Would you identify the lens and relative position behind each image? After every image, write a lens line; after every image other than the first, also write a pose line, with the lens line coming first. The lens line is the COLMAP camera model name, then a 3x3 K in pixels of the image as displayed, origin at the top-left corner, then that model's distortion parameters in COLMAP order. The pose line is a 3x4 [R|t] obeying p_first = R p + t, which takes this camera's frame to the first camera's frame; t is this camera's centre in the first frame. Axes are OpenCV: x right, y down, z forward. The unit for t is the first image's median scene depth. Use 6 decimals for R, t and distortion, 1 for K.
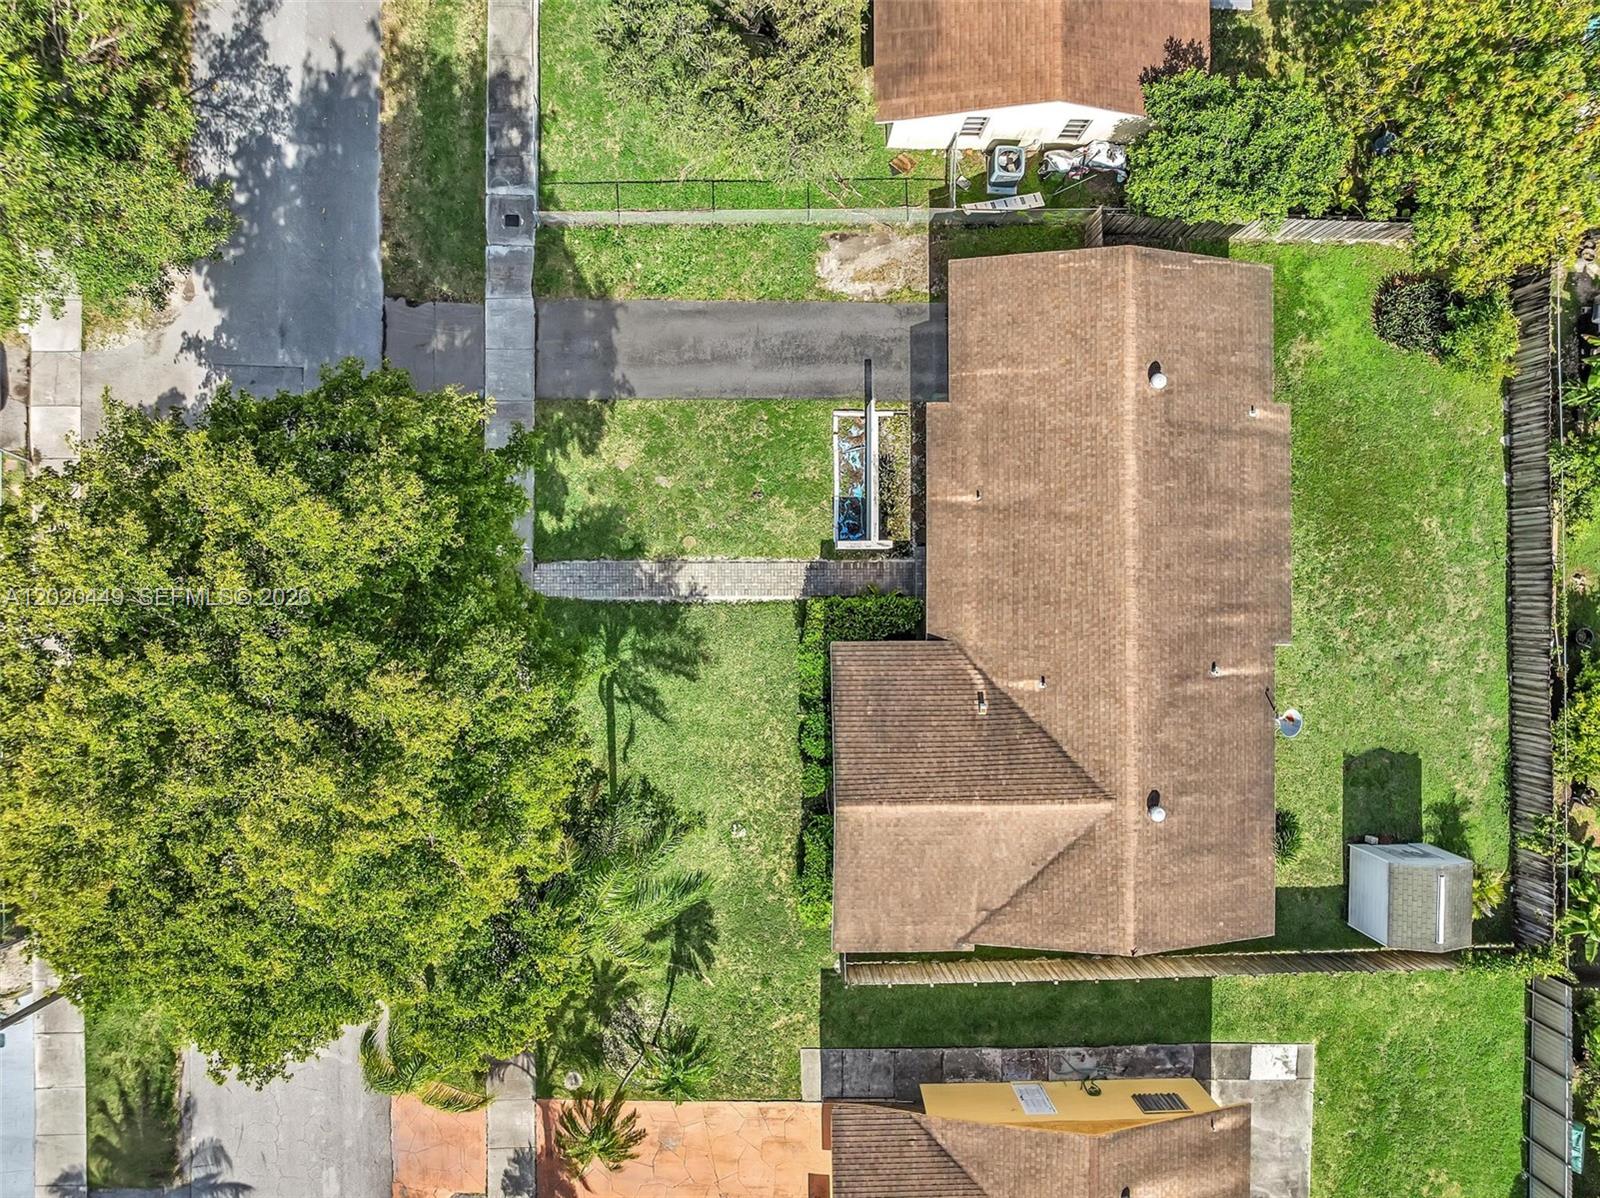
lens RADIAL K [[1124.2, 0, 800.0], [0, 1124.2, 599.0], [0, 0, 1]] dist [-0.063427, -0.002965]
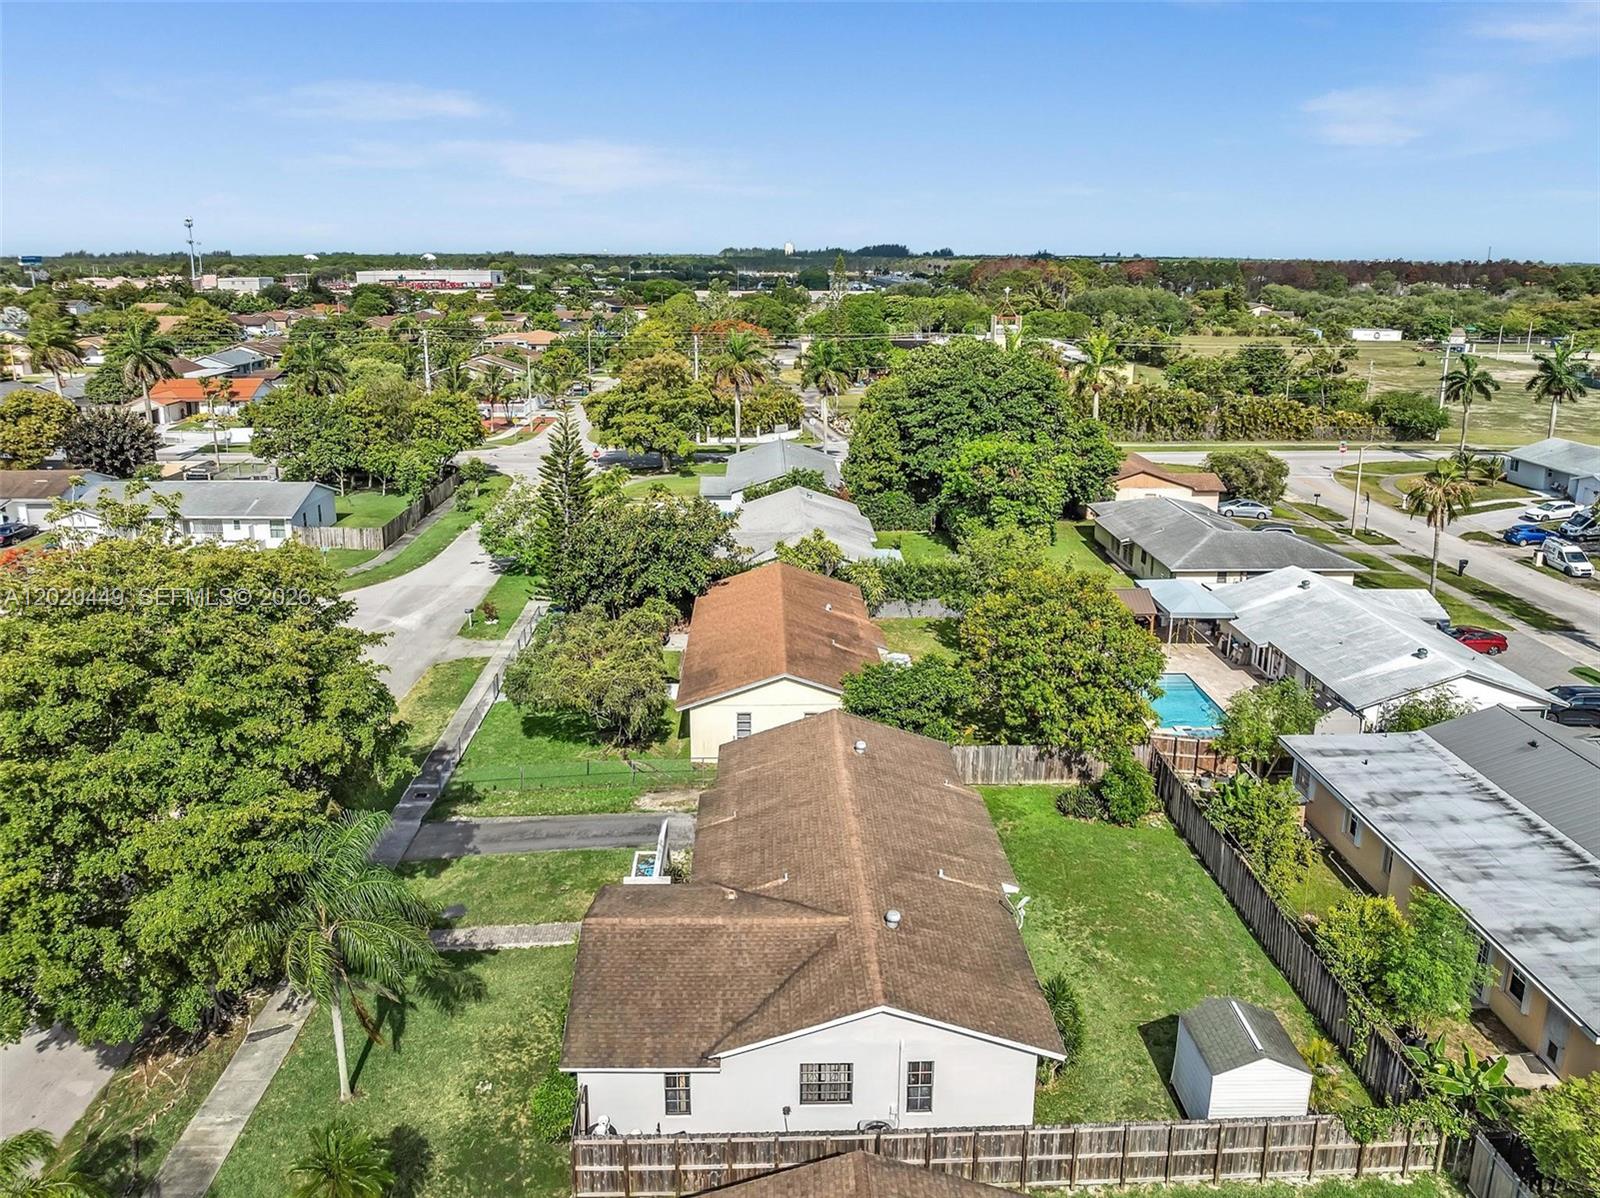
lens RADIAL K [[1124.2, 0, 800.0], [0, 1124.2, 599.0], [0, 0, 1]] dist [-0.063427, -0.002965]
pose [[0.999407, -0.016187, 0.030390, 0.198636], [0.033936, 0.313783, -0.948888, 1.034521], [0.005823, 0.949357, 0.314147, 0.376374]]
